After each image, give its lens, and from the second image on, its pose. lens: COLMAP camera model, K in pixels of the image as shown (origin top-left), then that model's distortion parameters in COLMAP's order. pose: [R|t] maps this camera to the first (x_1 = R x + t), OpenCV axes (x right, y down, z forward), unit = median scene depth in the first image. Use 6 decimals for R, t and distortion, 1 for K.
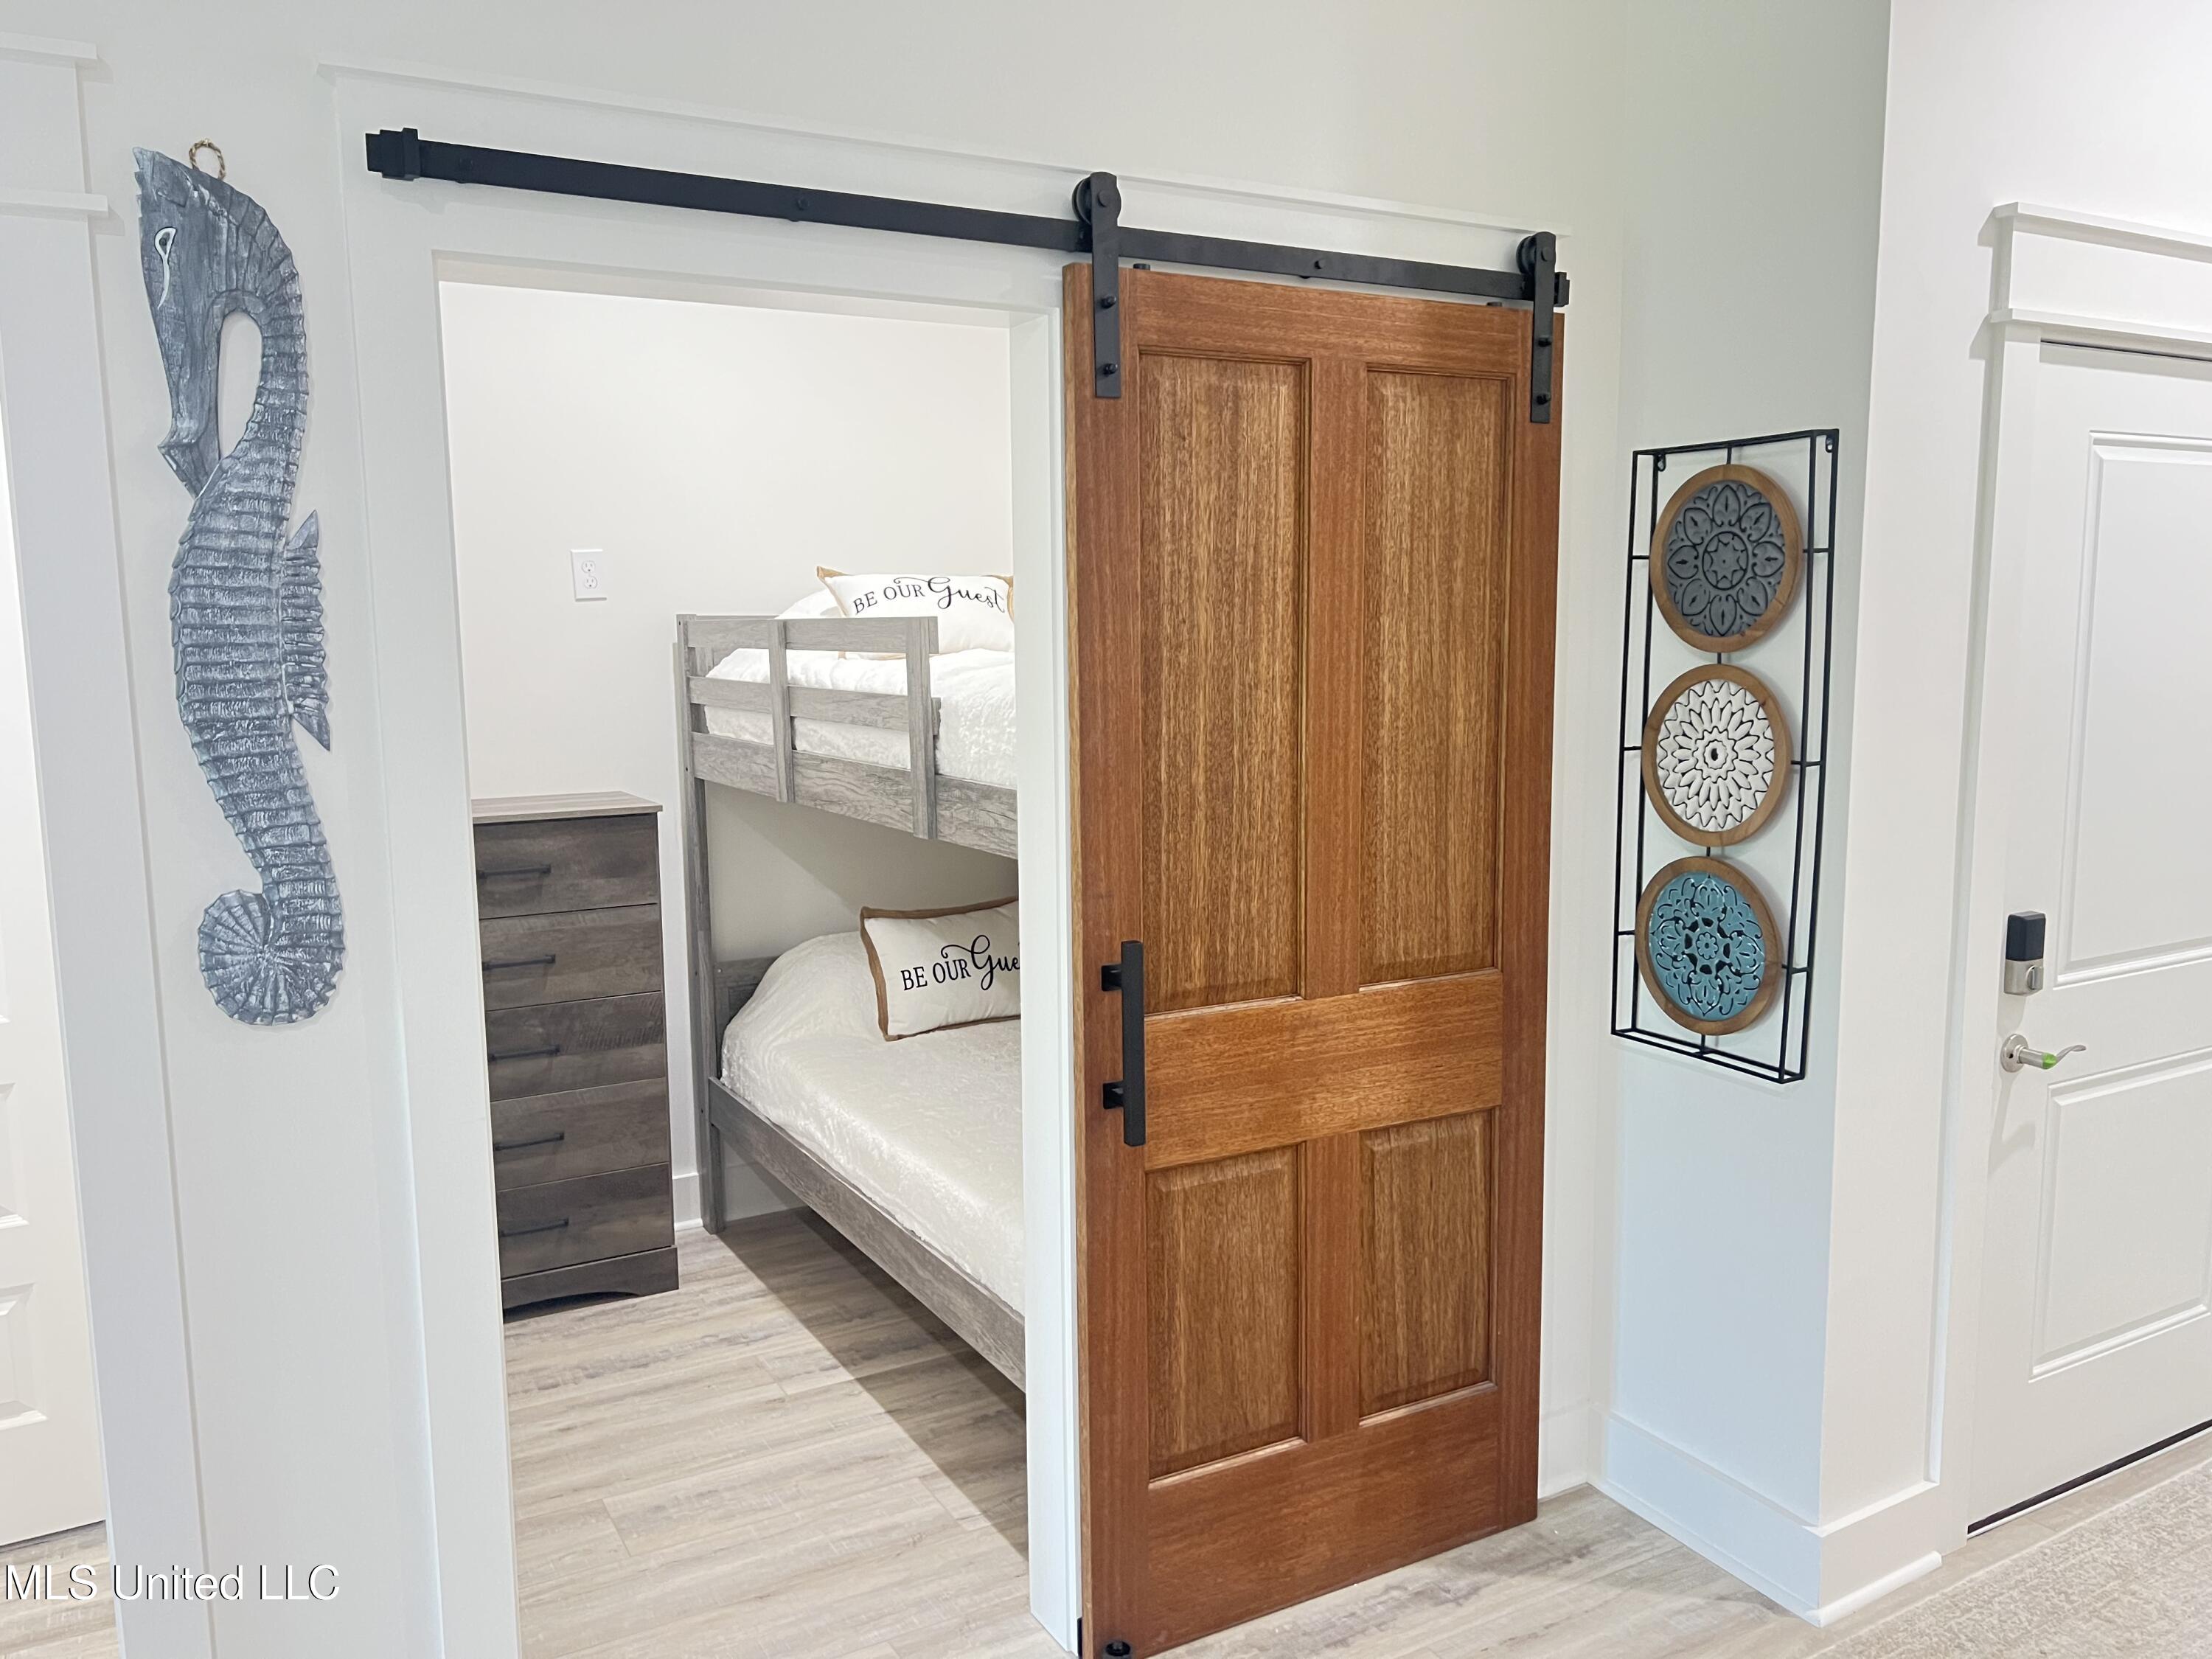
lens RADIAL K [[1678.0, 0, 1106.0], [0, 1678.0, 829.5], [0, 0, 1]] dist [-0.002015, -0.001041]
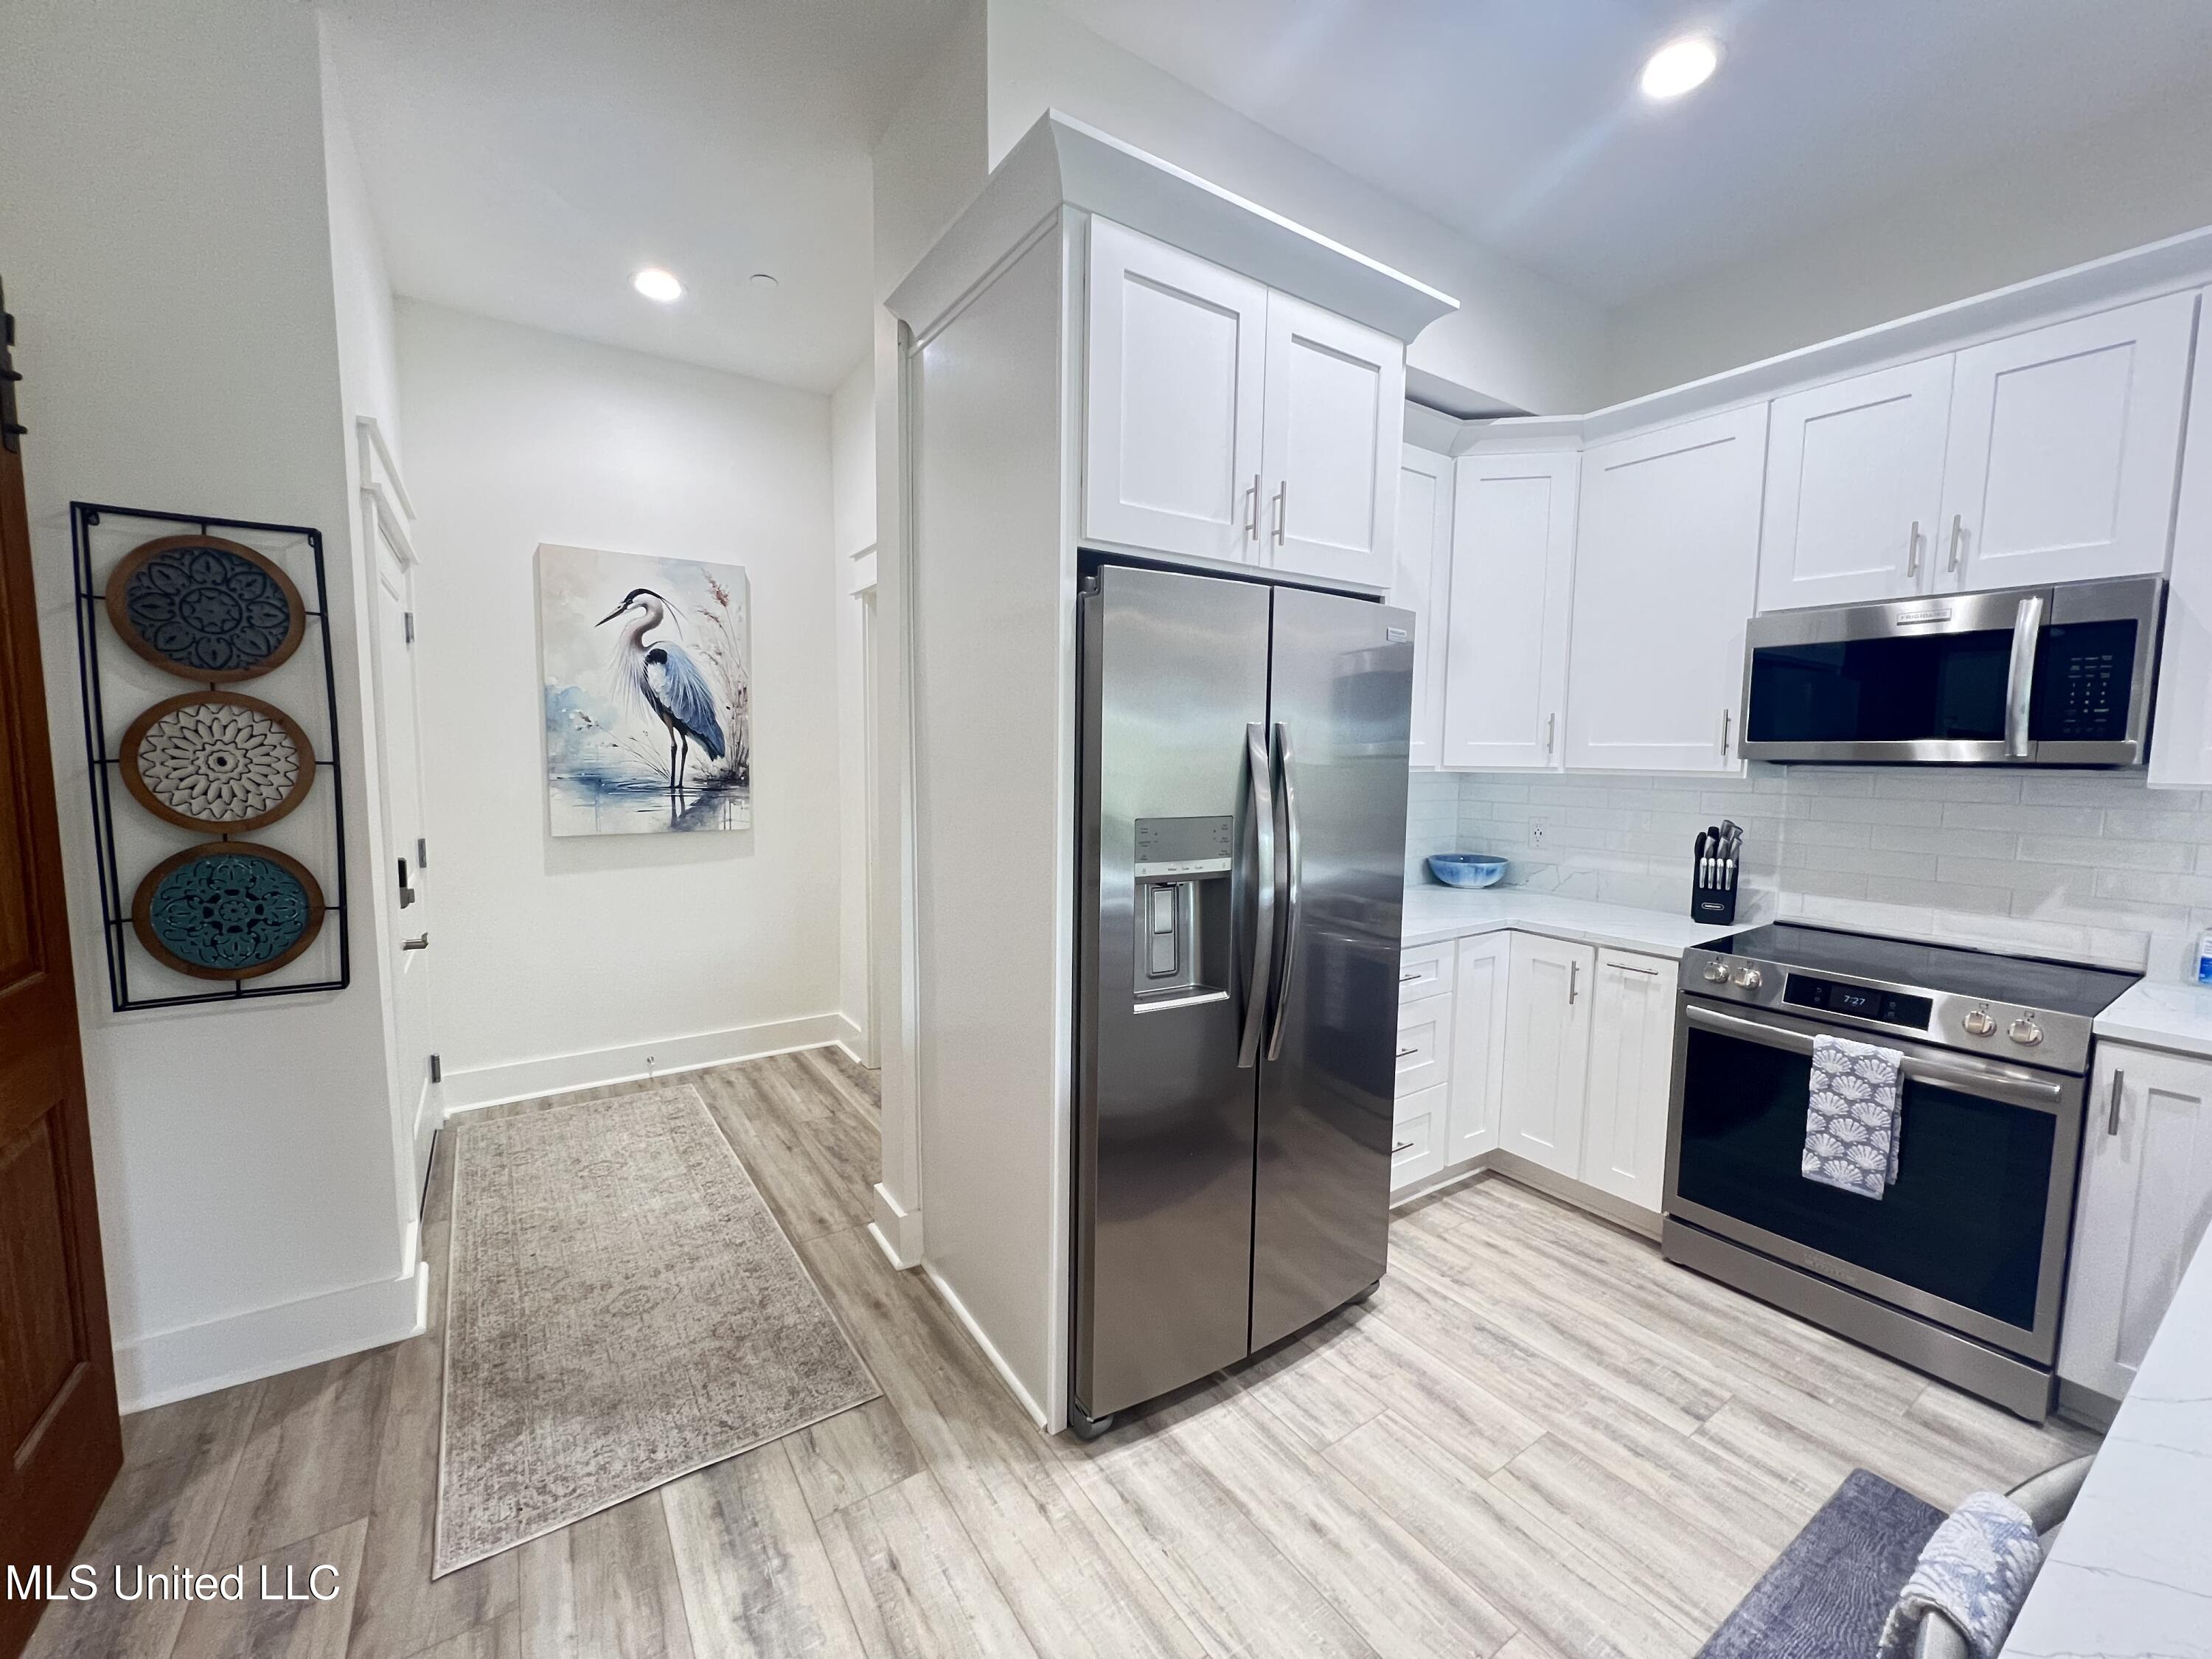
lens RADIAL K [[887.2, 0, 1097.4], [0, 887.2, 828.6], [0, 0, 1]] dist [-0.004618, 0.001501]
pose [[-0.078076, -0.082212, 0.993552, -0.368926], [0.114786, 0.989225, 0.090874, 0.021495], [-0.990317, 0.121141, -0.067798, 0.386963]]
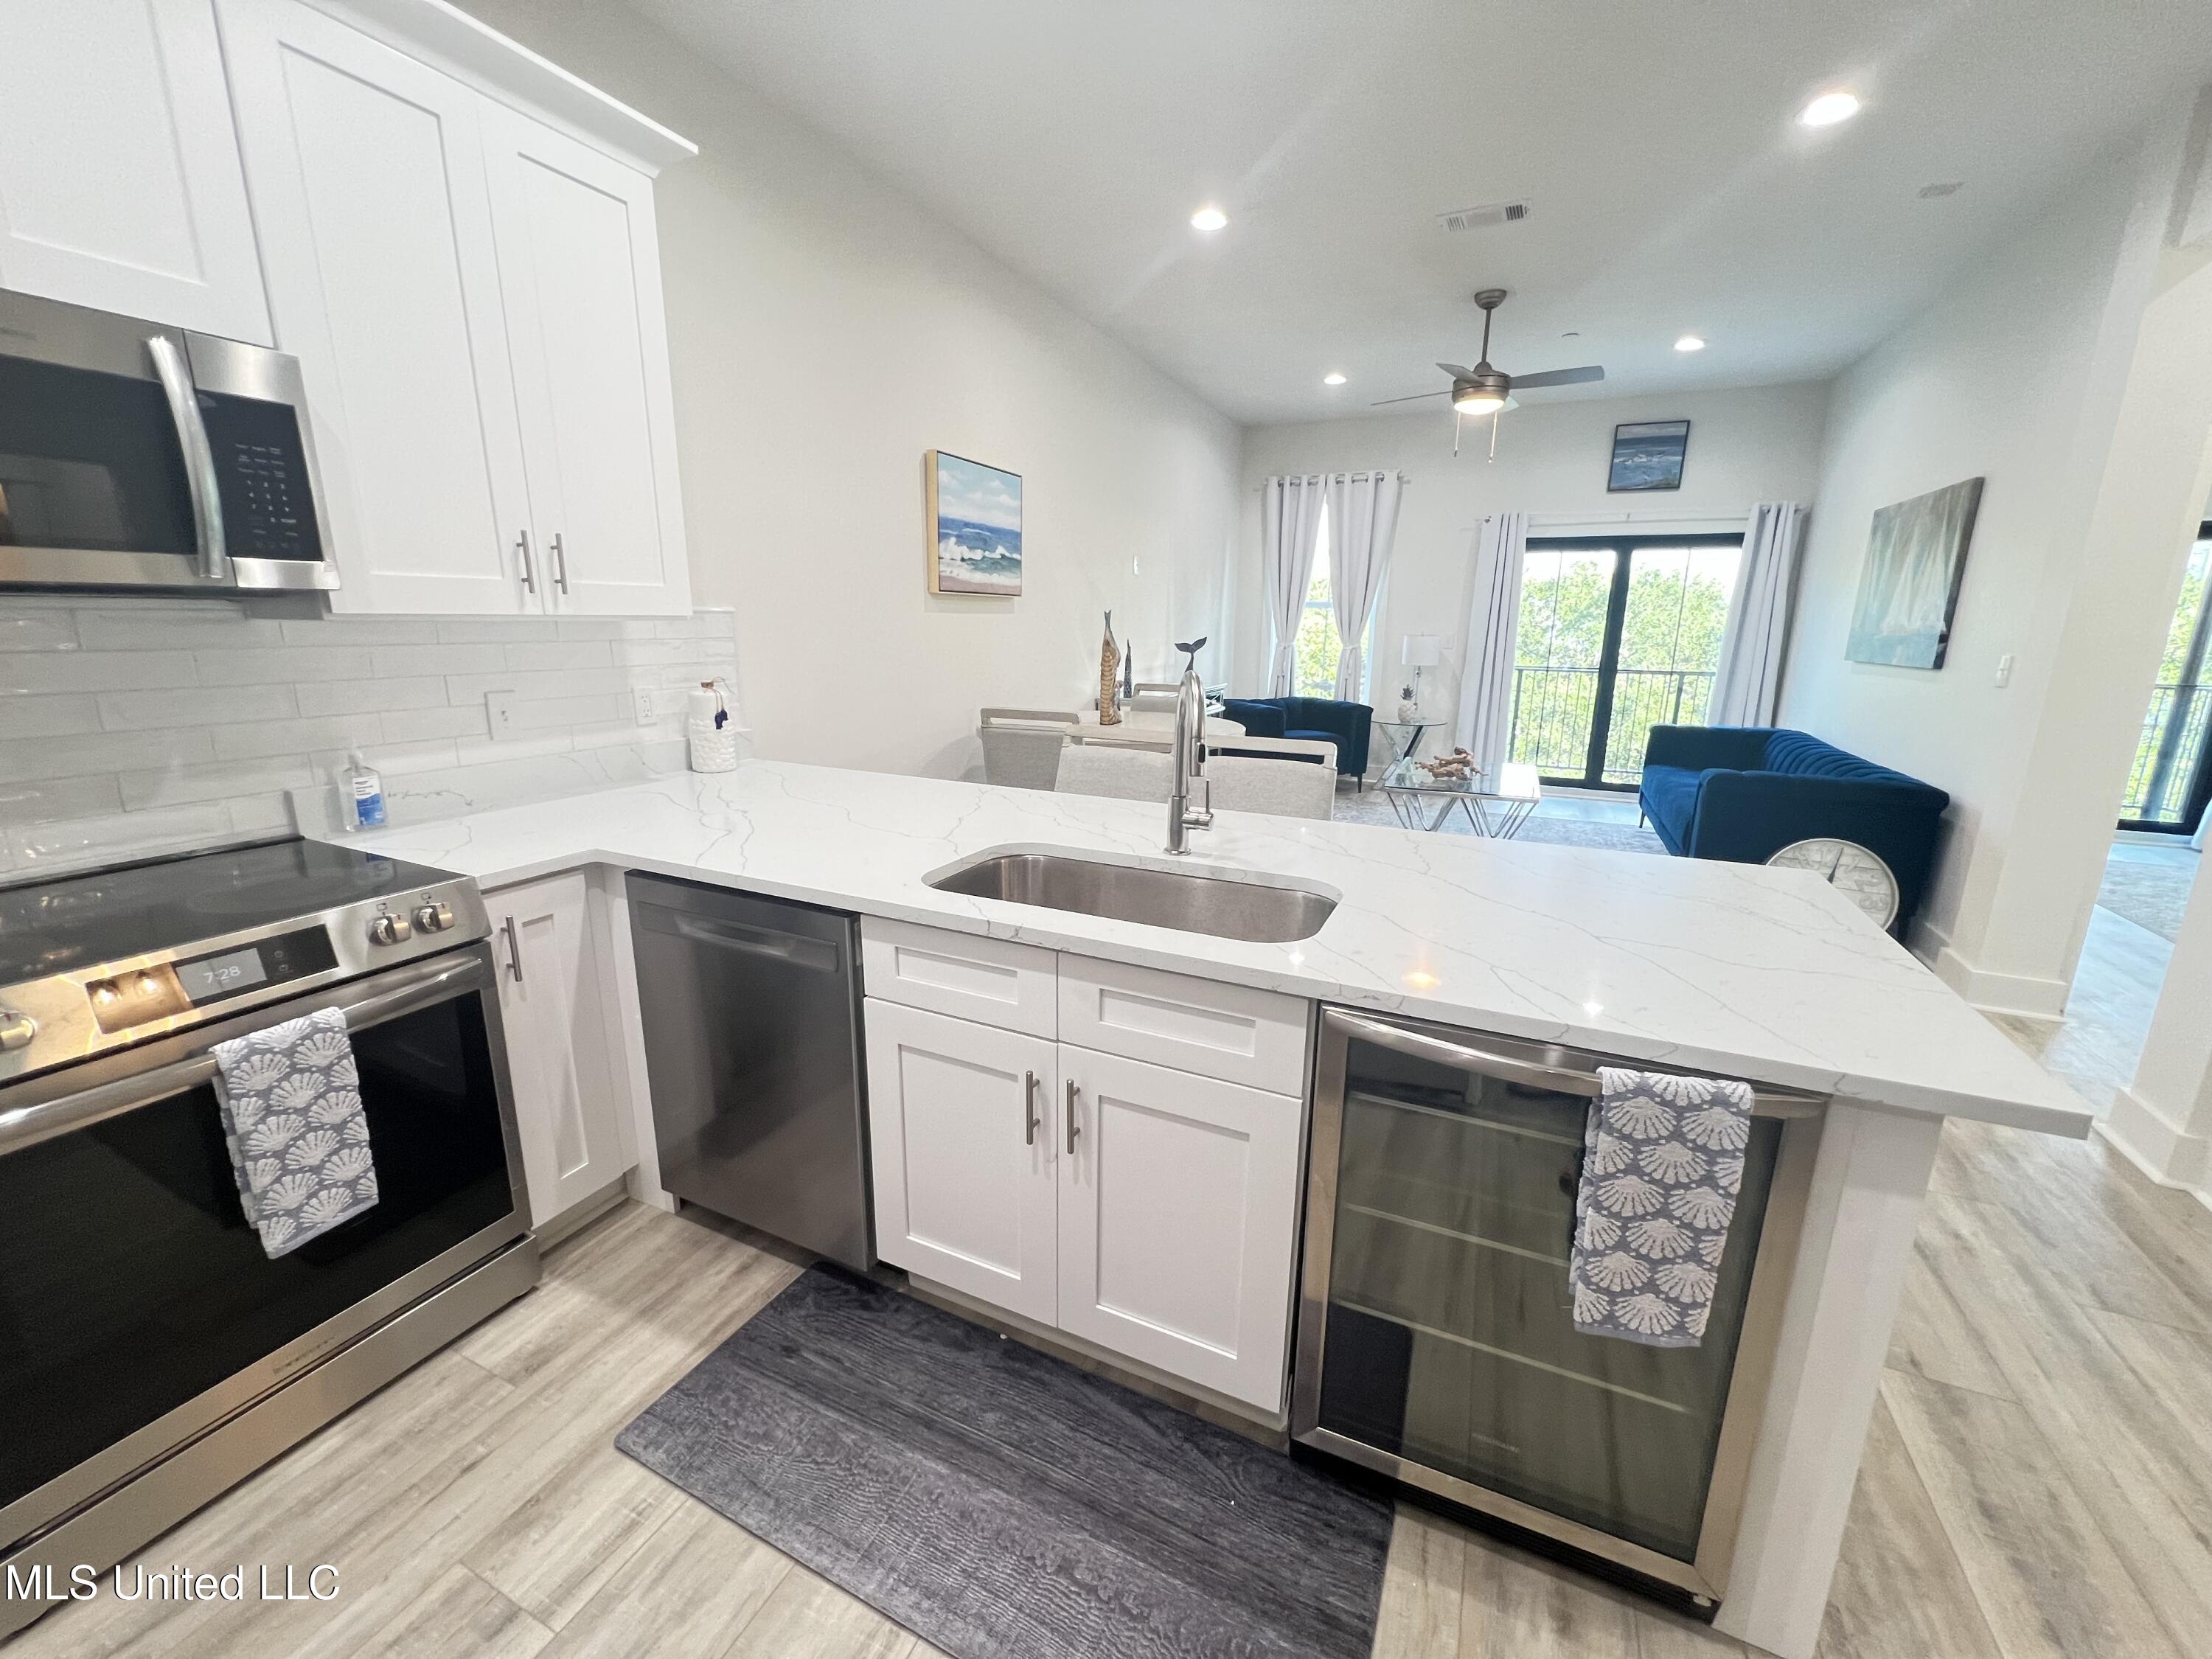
lens RADIAL K [[887.2, 0, 1097.4], [0, 887.2, 828.6], [0, 0, 1]] dist [-0.004618, 0.001501]
pose [[-0.814578, 0.135743, -0.563947, 0.202297], [-0.073688, 0.940139, 0.332729, 0.043096], [0.575354, 0.312590, -0.755814, 0.318339]]
